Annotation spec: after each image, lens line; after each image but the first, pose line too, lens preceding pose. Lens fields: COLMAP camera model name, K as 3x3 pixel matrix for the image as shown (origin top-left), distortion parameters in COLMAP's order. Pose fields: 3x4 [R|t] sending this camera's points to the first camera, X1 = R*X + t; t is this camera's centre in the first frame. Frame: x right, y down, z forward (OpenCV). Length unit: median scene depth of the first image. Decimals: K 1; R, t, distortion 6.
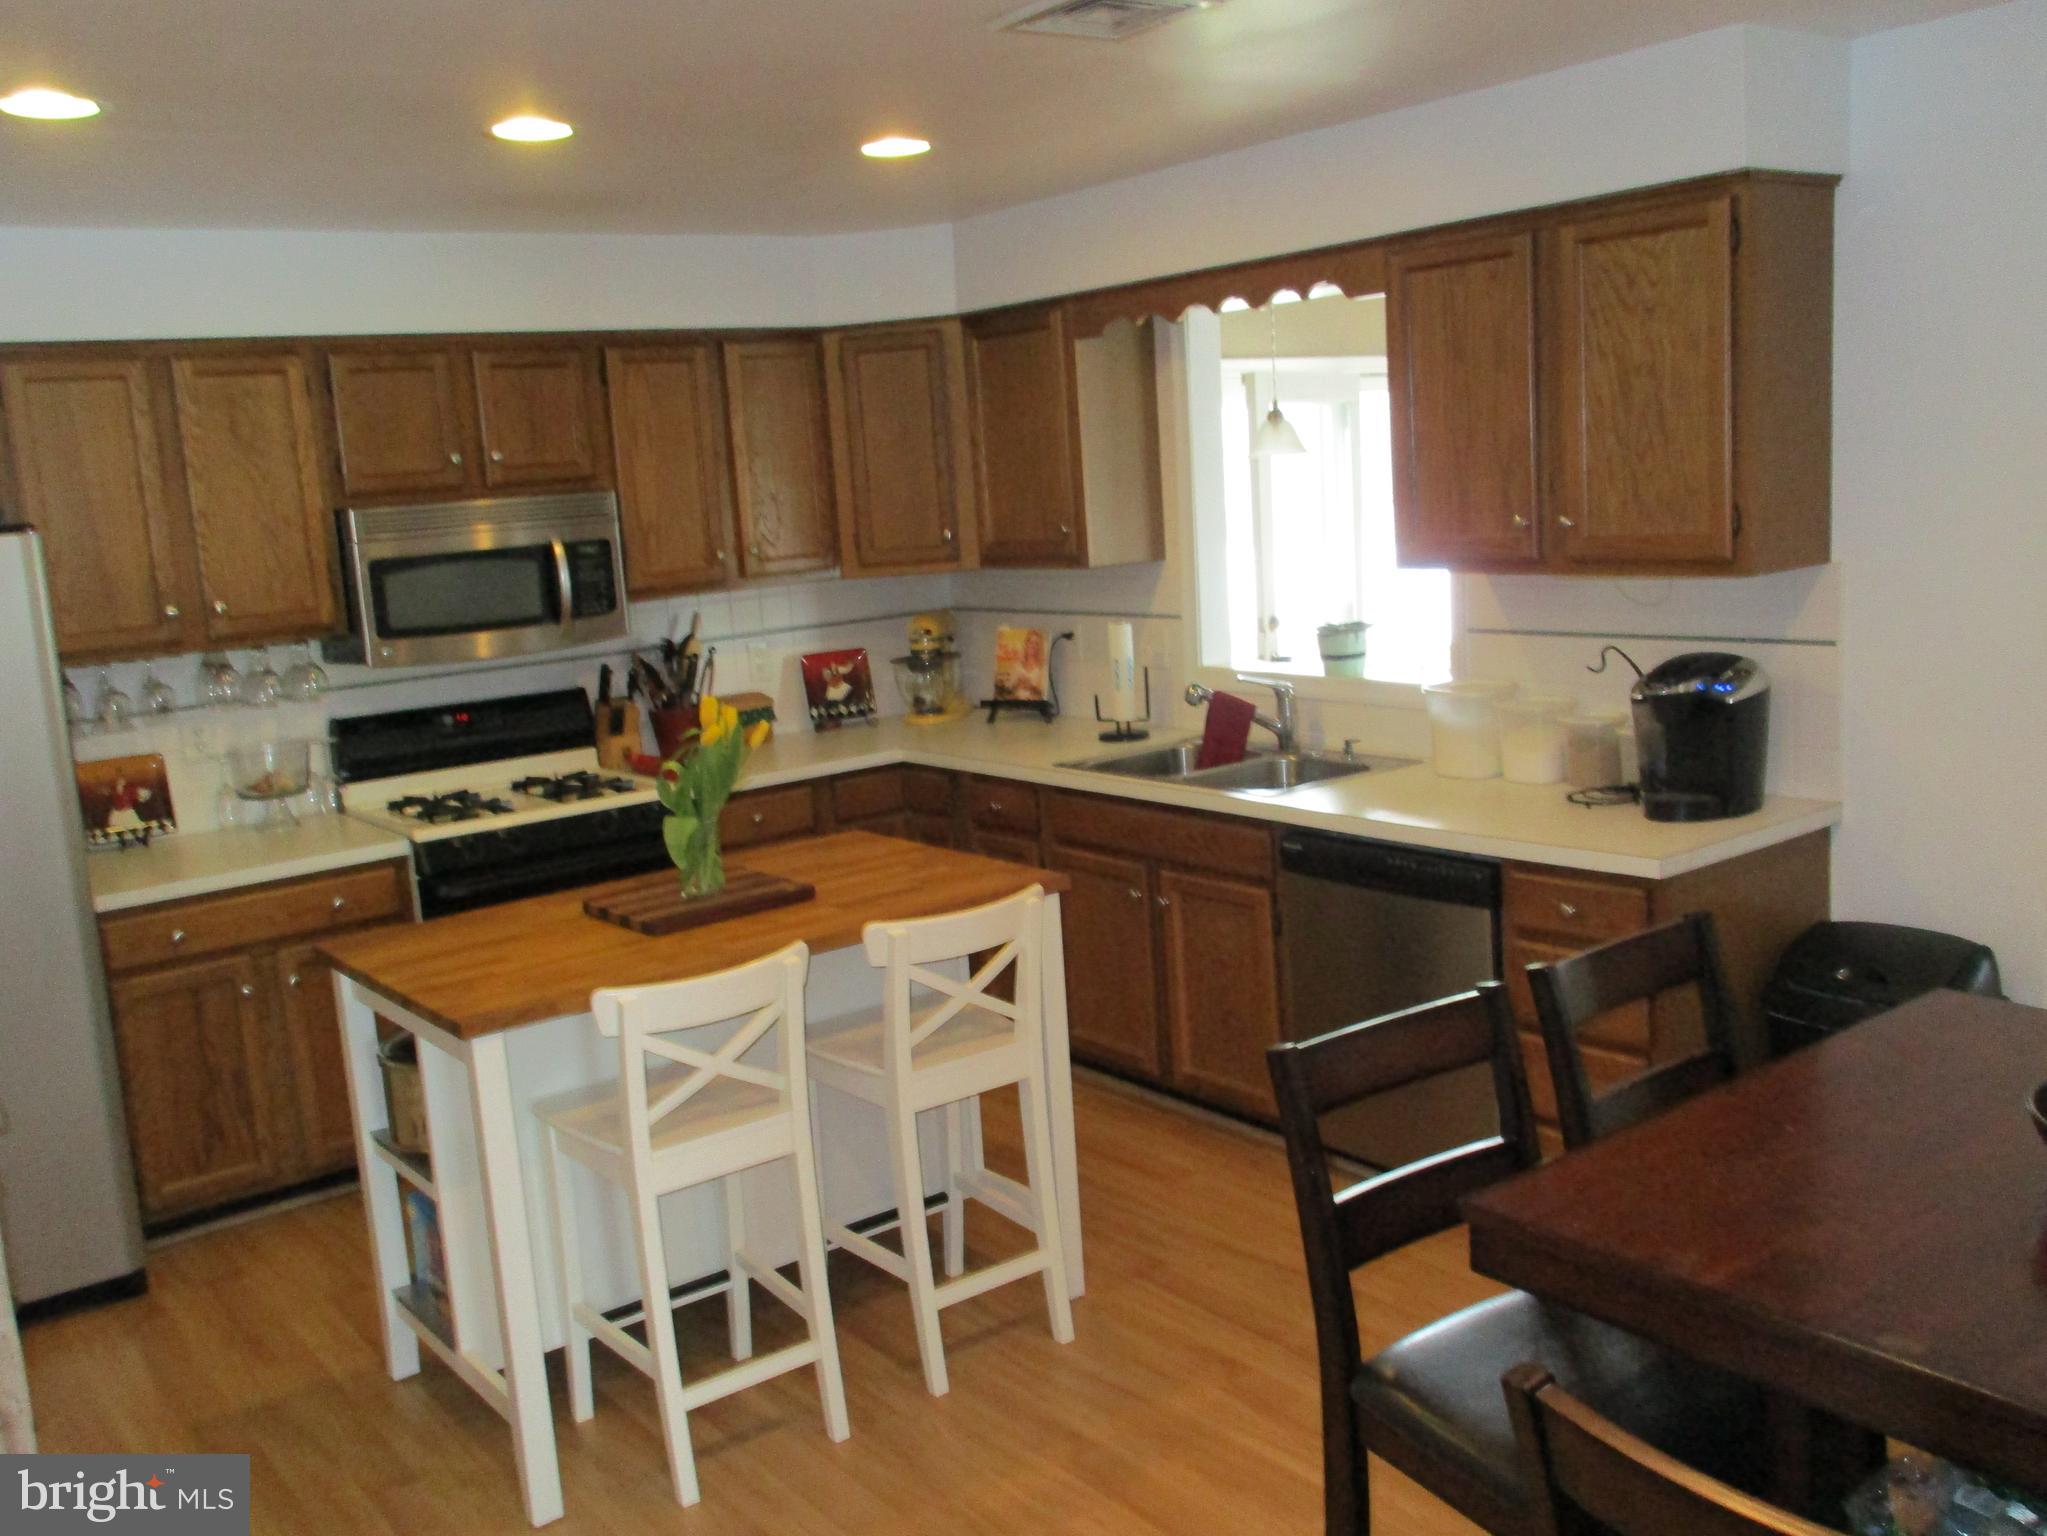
lens RADIAL K [[1845.3, 0, 1030.5], [0, 1845.3, 768.7], [0, 0, 1]] dist [-0.024198, 0.027112]
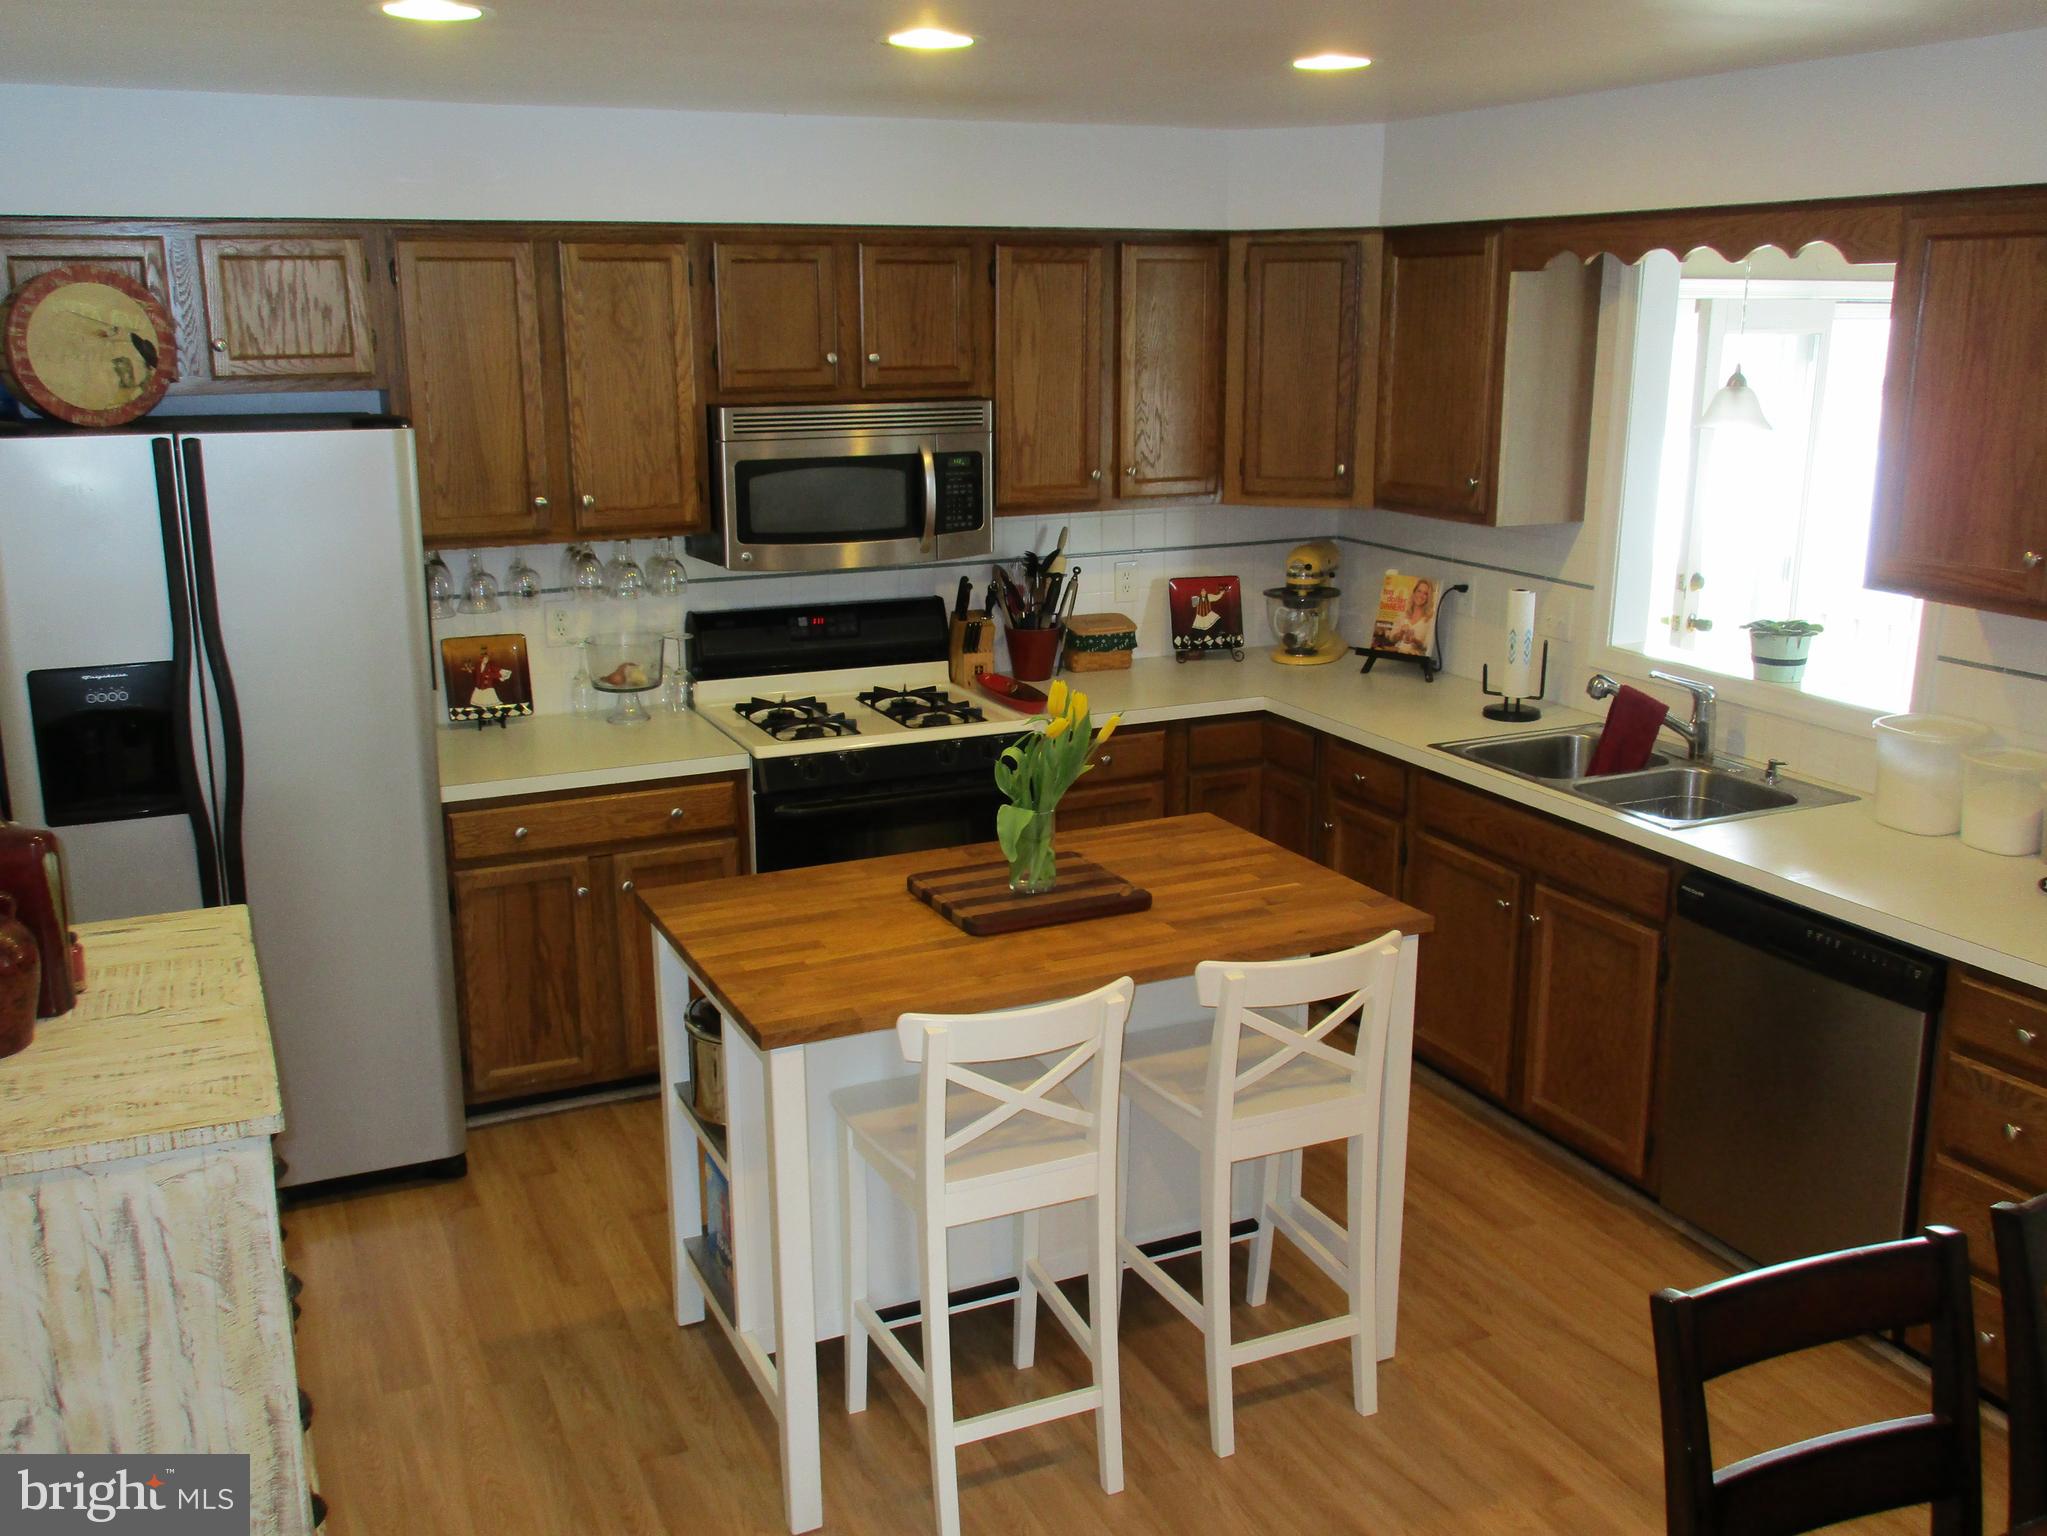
lens RADIAL K [[1845.3, 0, 1014.2], [0, 1845.3, 770.7], [0, 0, 1]] dist [-0.024198, 0.027112]
pose [[0.973845, 0.116781, -0.194904, -0.009279], [-0.098481, 0.989989, 0.101107, -0.068981], [0.204760, -0.079268, 0.975597, 0.075365]]
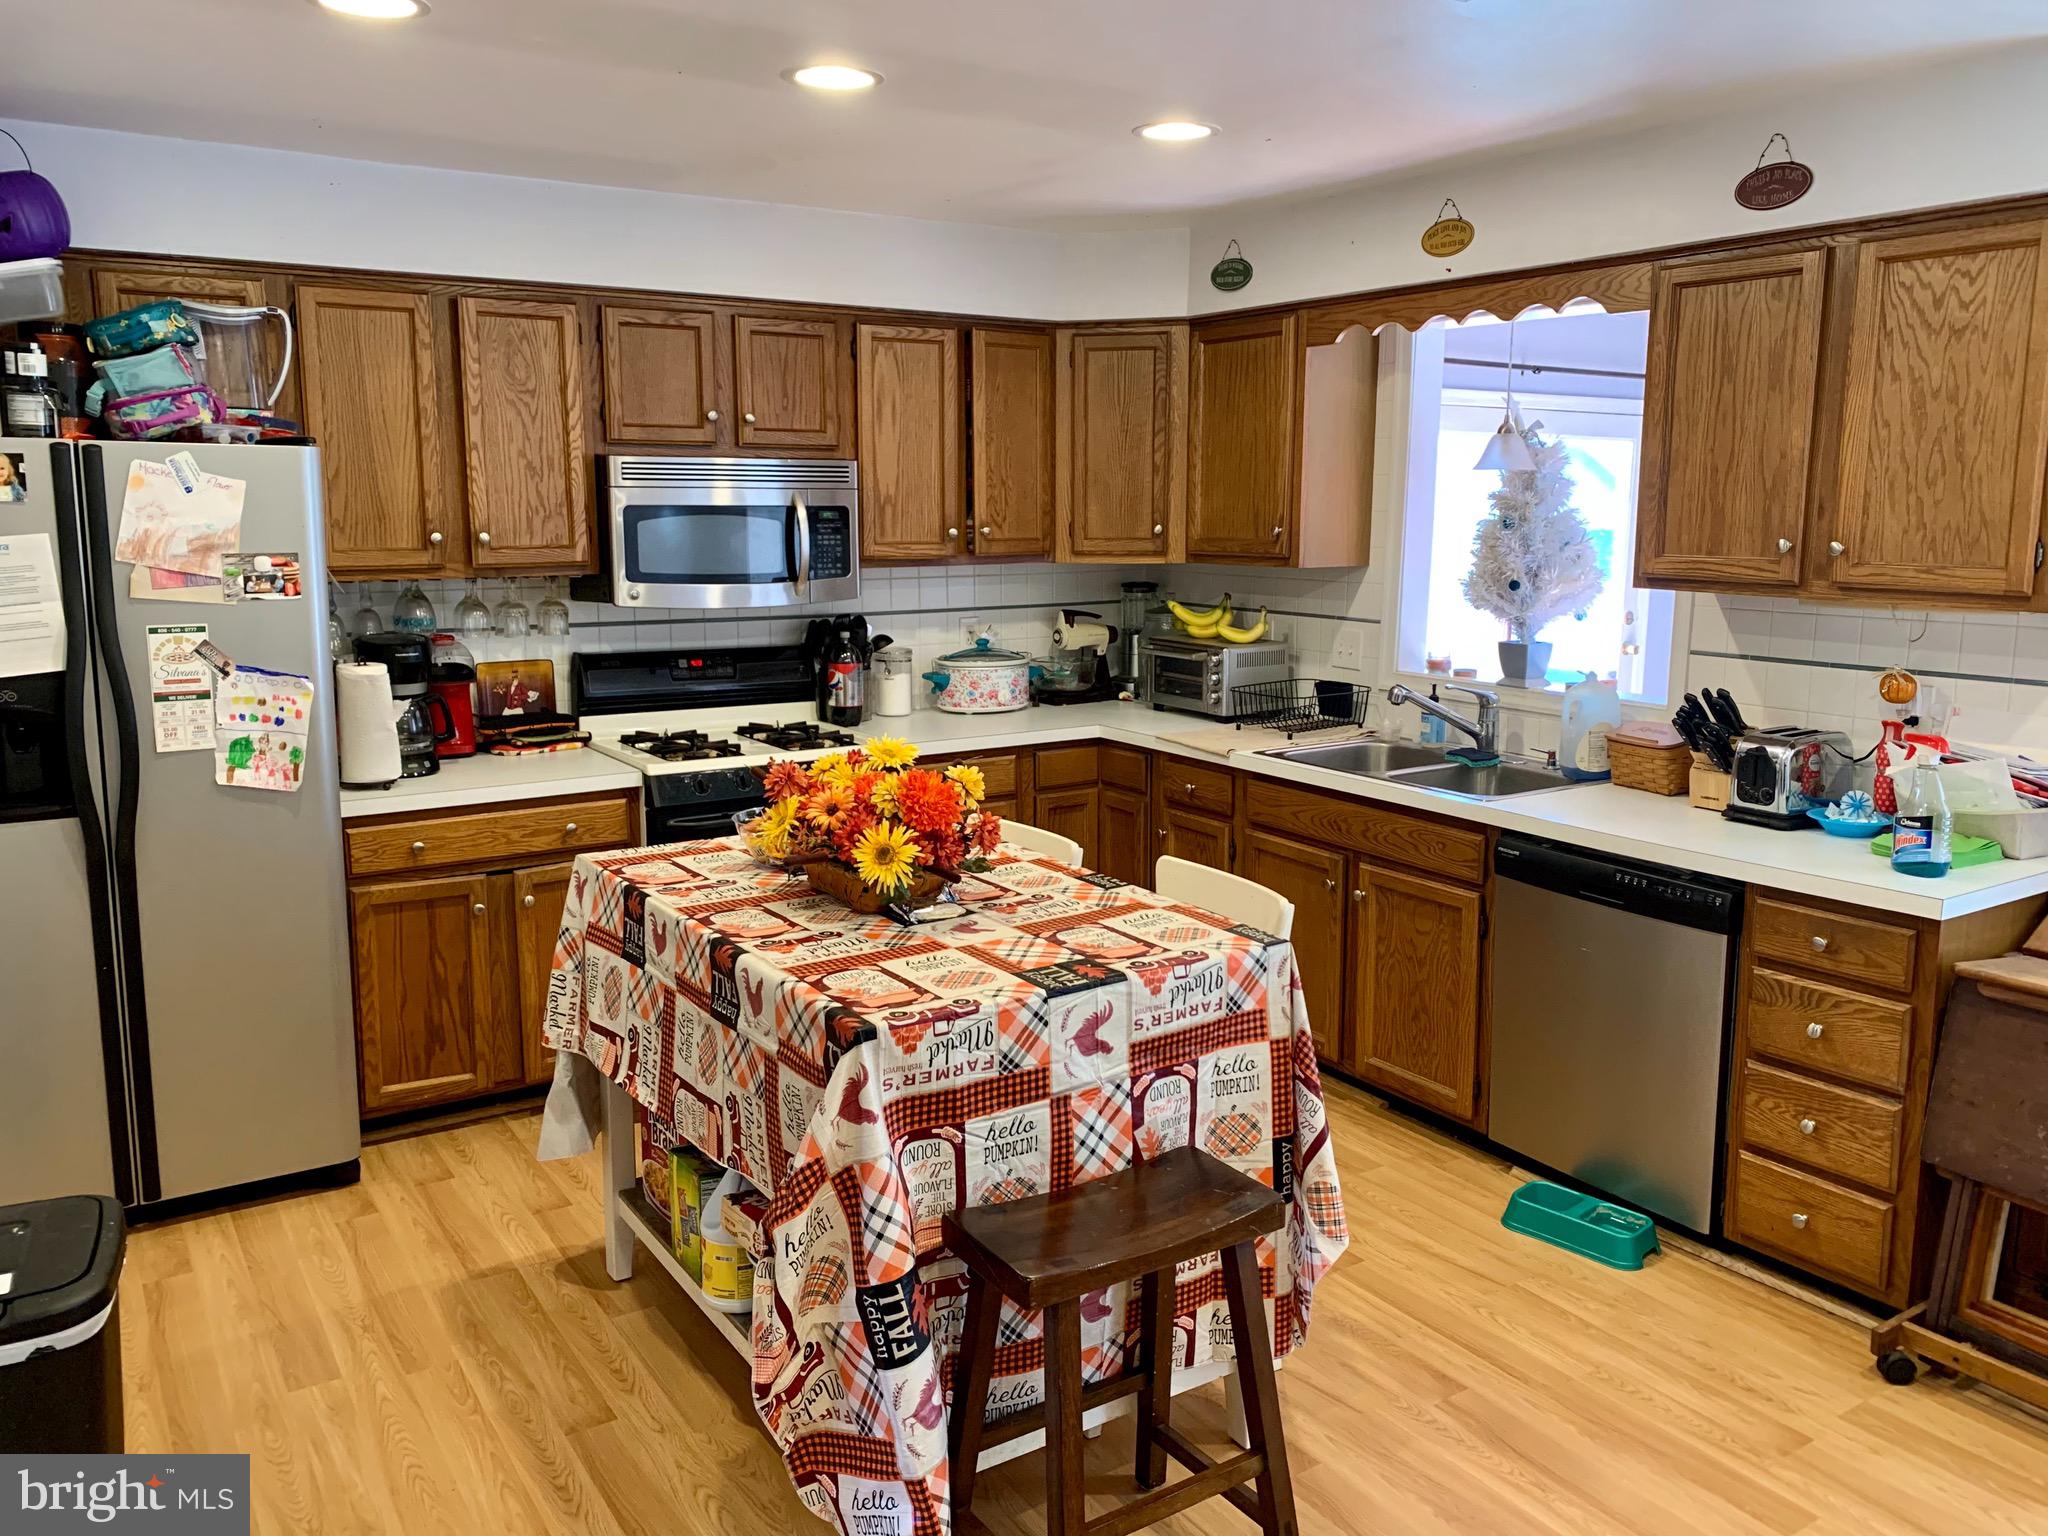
lens RADIAL K [[1575.8, 0, 1043.9], [0, 1575.8, 746.9], [0, 0, 1]] dist [0.017428, -0.019023]
pose [[0.995291, 0.081354, -0.052703, -0.066785], [-0.081611, 0.996661, -0.002728, 0.007795], [0.052305, 0.007016, 0.998607, 0.120711]]
